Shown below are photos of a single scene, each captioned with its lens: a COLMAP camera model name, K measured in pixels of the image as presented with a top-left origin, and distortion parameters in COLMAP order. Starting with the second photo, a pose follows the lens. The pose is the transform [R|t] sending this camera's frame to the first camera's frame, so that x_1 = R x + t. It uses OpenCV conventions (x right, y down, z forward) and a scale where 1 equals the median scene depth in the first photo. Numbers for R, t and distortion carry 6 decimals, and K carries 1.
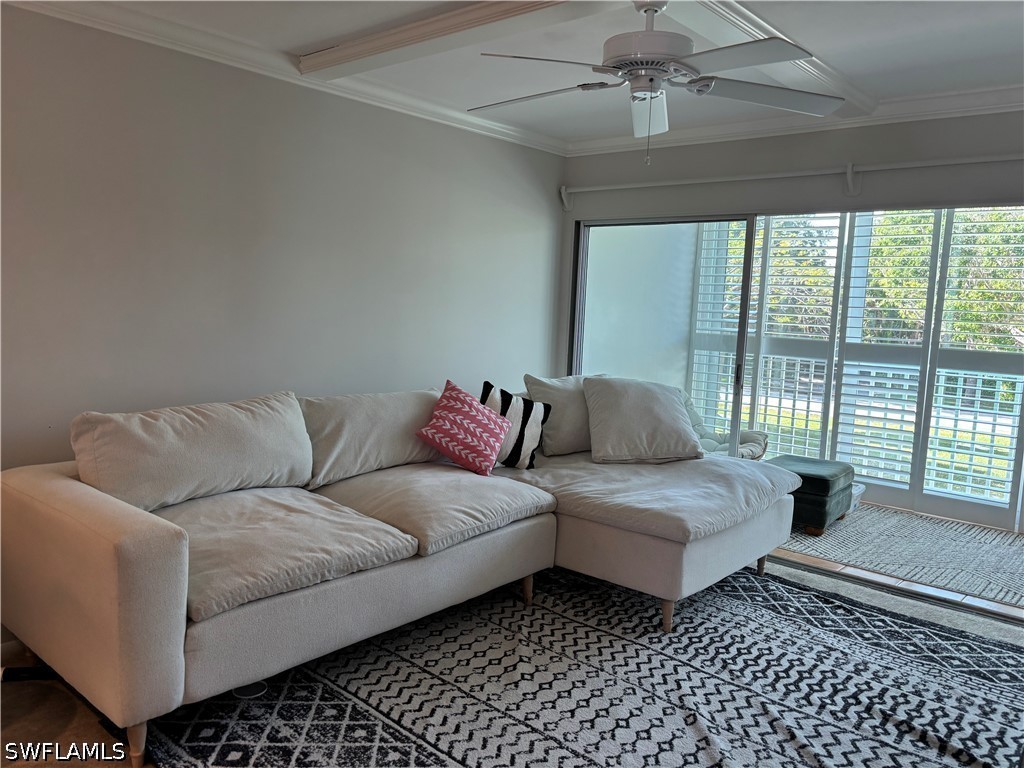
lens RADIAL K [[779.5, 0, 517.4], [0, 779.5, 380.8], [0, 0, 1]] dist [0.059421, -0.055973]
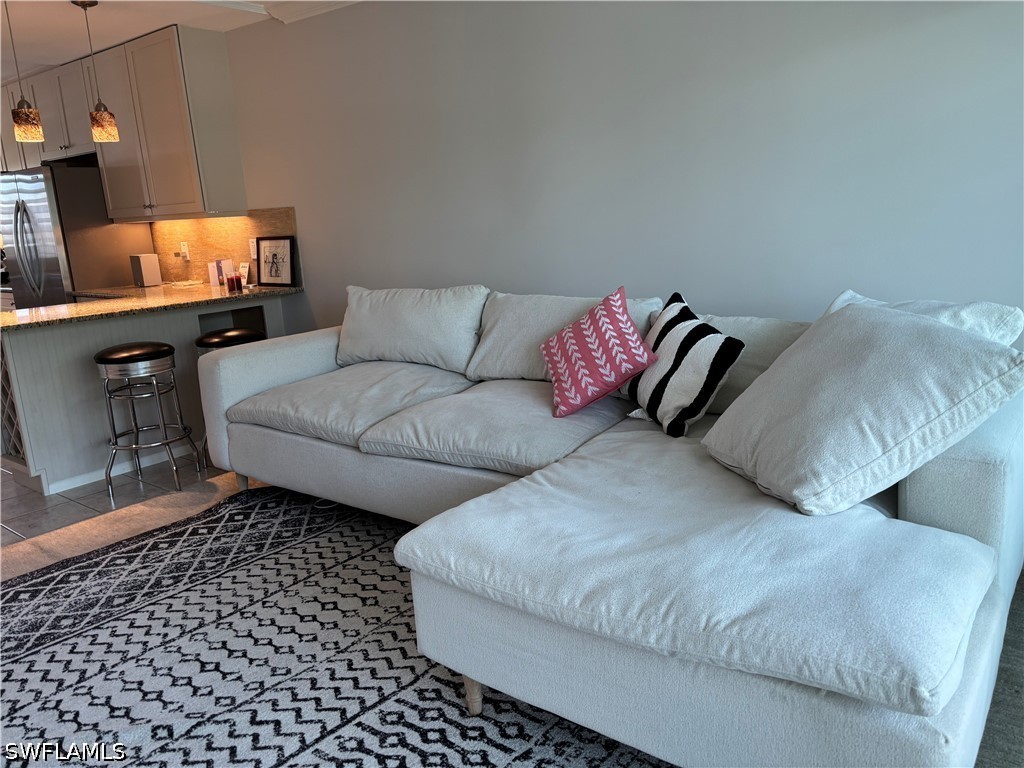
lens RADIAL K [[779.5, 0, 517.4], [0, 779.5, 380.8], [0, 0, 1]] dist [0.059421, -0.055973]
pose [[0.044261, 0.168897, -0.984639, 0.814484], [-0.046123, 0.984900, 0.166869, -0.040609], [0.997955, 0.038029, 0.051383, 1.078439]]
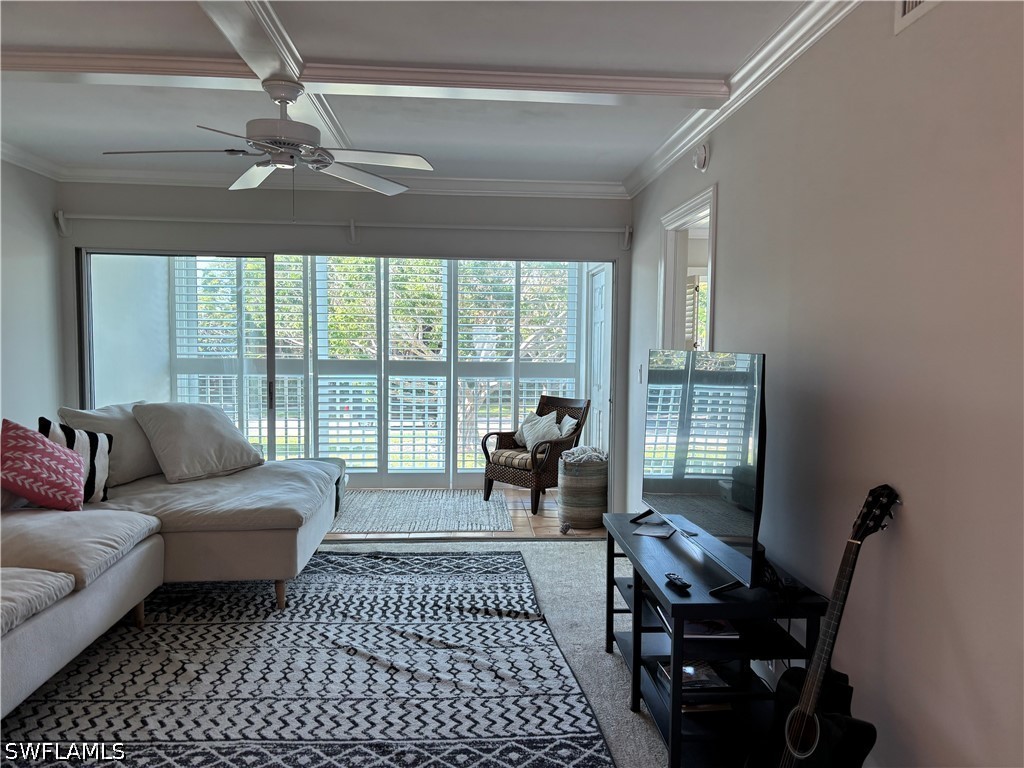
lens RADIAL K [[779.5, 0, 517.4], [0, 779.5, 380.8], [0, 0, 1]] dist [0.059421, -0.055973]
pose [[0.708712, -0.071457, 0.701869, -0.391874], [0.091148, 0.995793, 0.009345, 0.000162], [-0.699585, 0.057351, 0.712244, -0.113828]]
